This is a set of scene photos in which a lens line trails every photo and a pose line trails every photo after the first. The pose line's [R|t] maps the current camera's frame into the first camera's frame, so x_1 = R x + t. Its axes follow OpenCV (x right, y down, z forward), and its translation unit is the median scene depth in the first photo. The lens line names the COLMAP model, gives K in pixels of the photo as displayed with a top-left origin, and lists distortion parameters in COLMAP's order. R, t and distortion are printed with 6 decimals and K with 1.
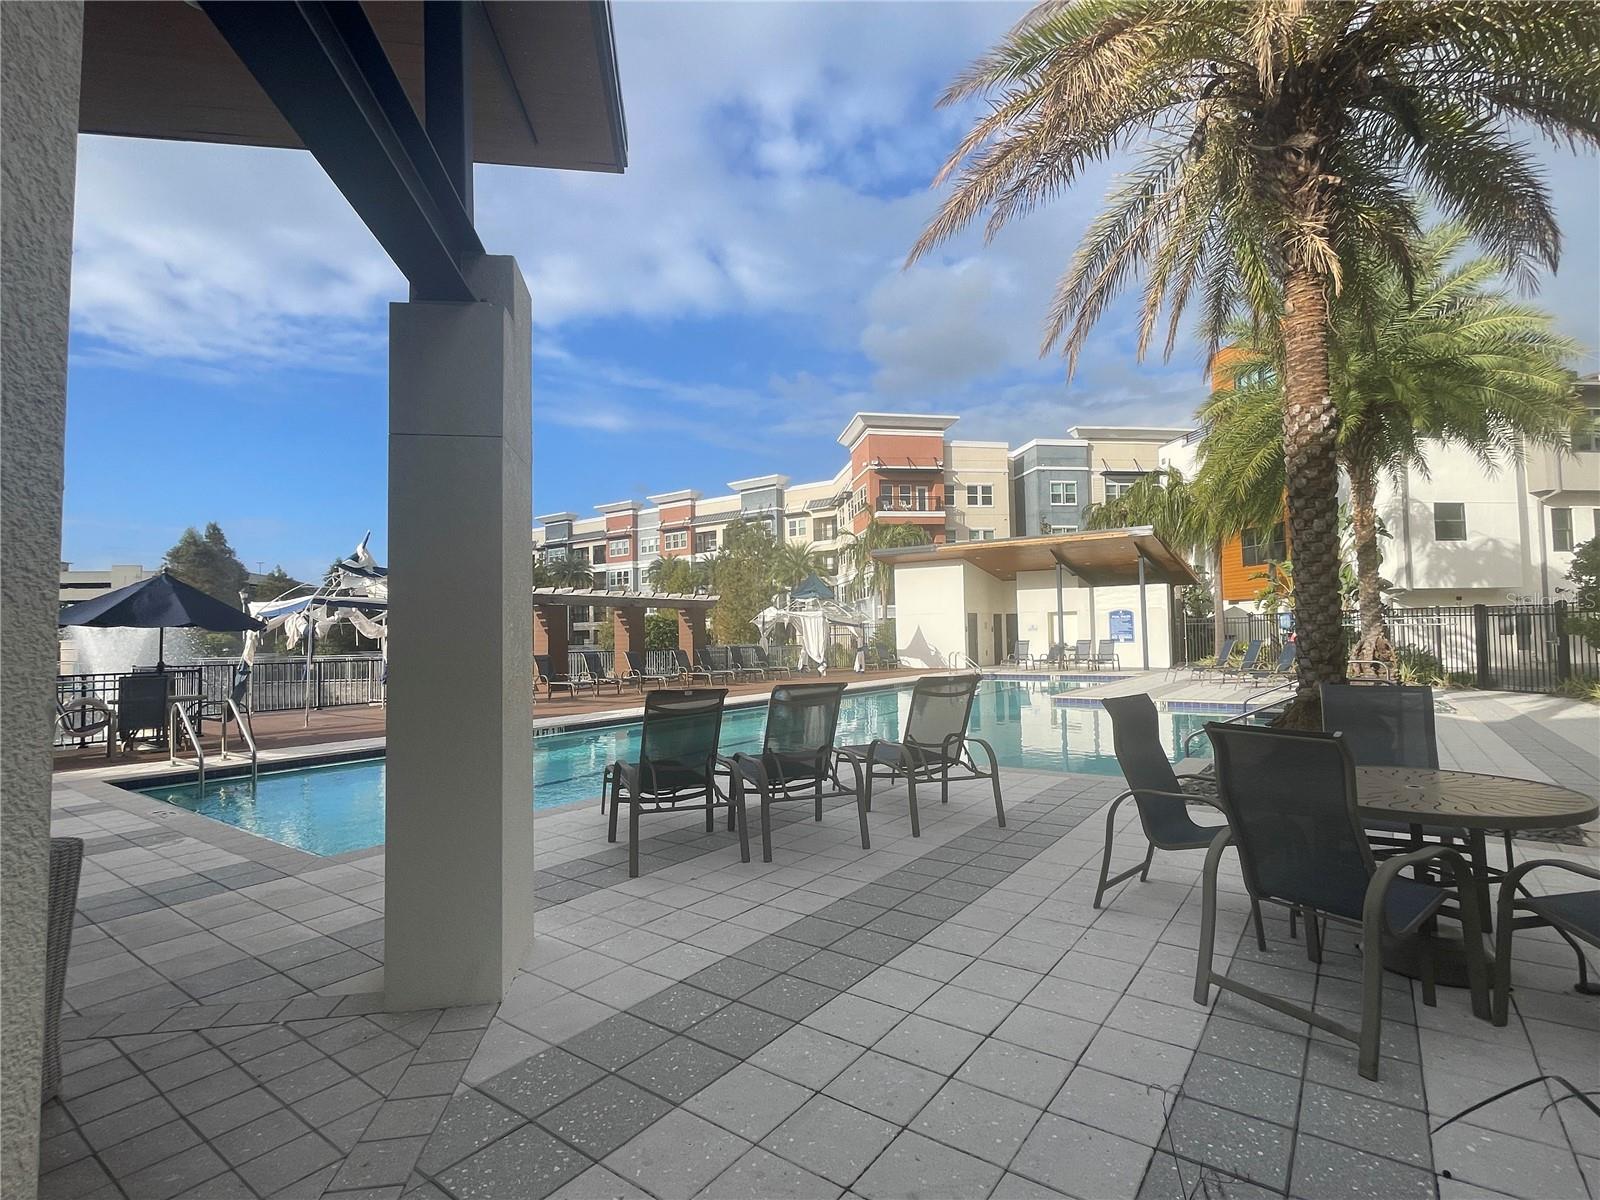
lens RADIAL K [[769.0, 0, 800.0], [0, 769.0, 600.0], [0, 0, 1]] dist [-0.003476, -0.000585]
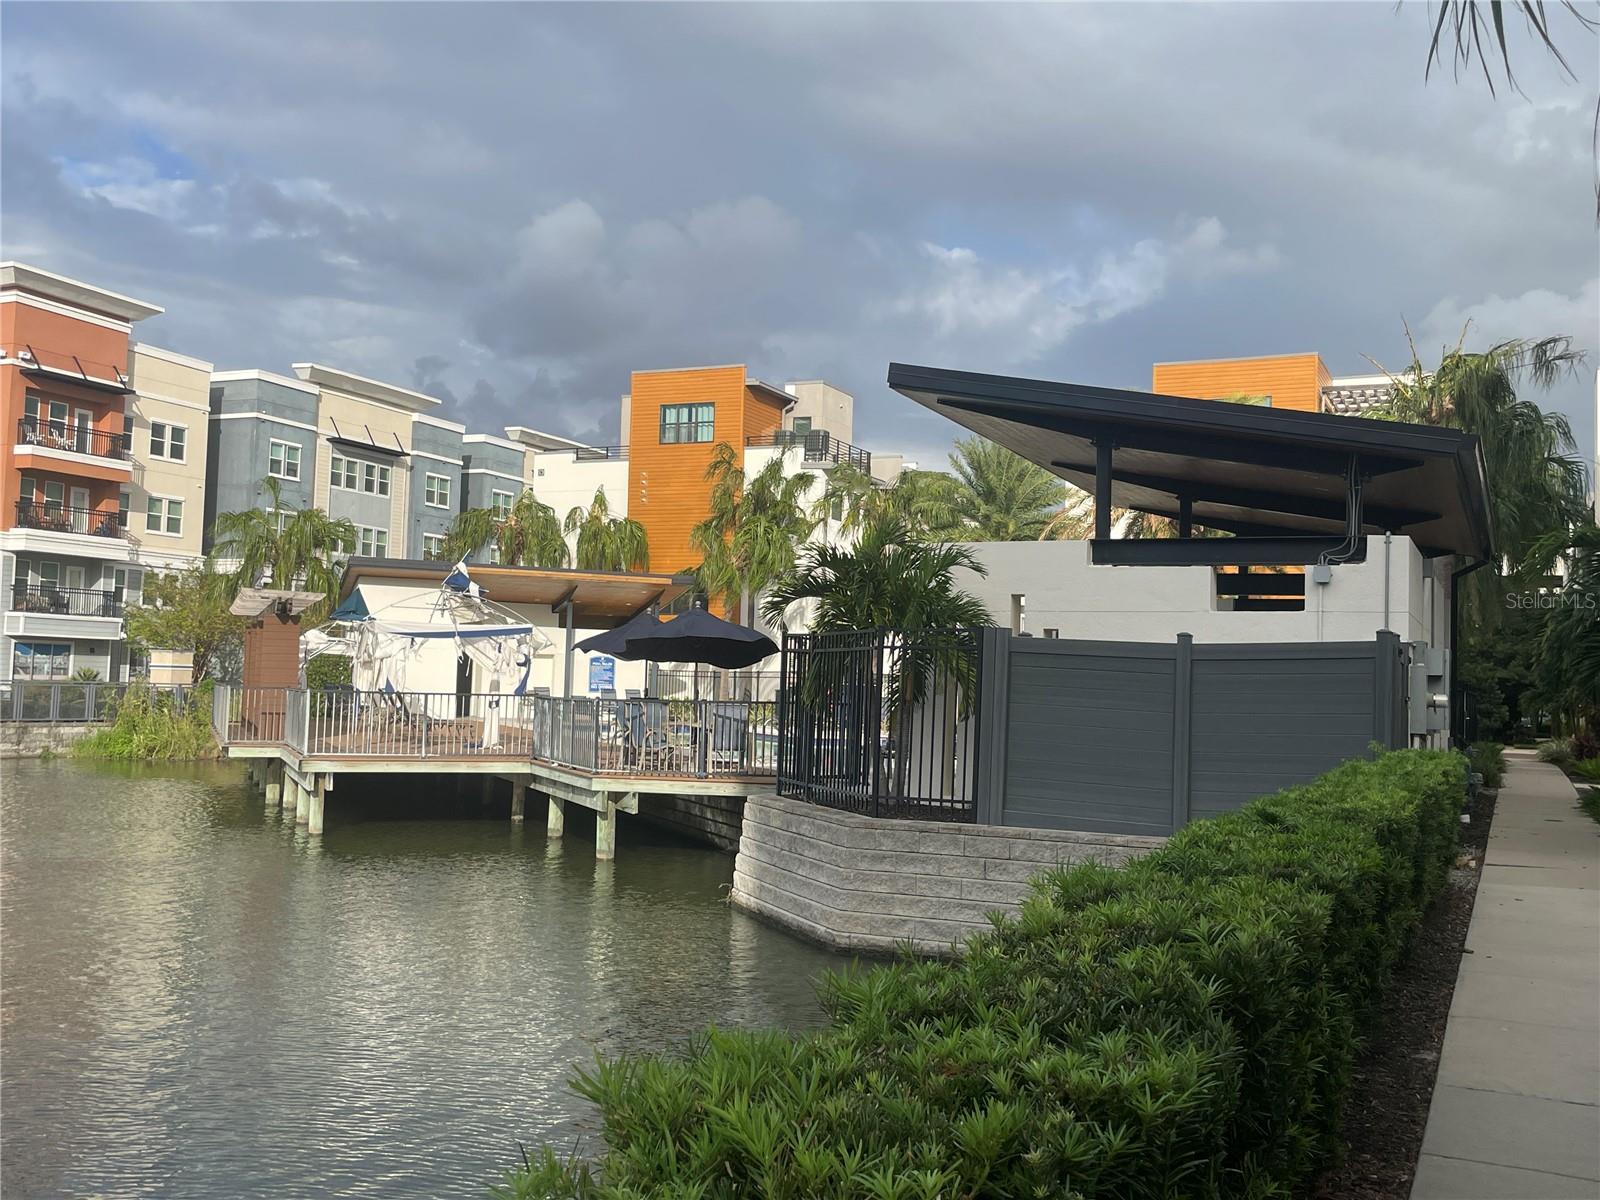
lens RADIAL K [[1542.1, 0, 800.0], [0, 1542.1, 600.0], [0, 0, 1]] dist [0.093335, -0.158688]
pose [[0.542110, 0.080332, 0.836459, -0.517538], [-0.077293, 0.995967, -0.045557, 0.006077], [-0.836745, -0.039956, 0.546133, -0.095413]]
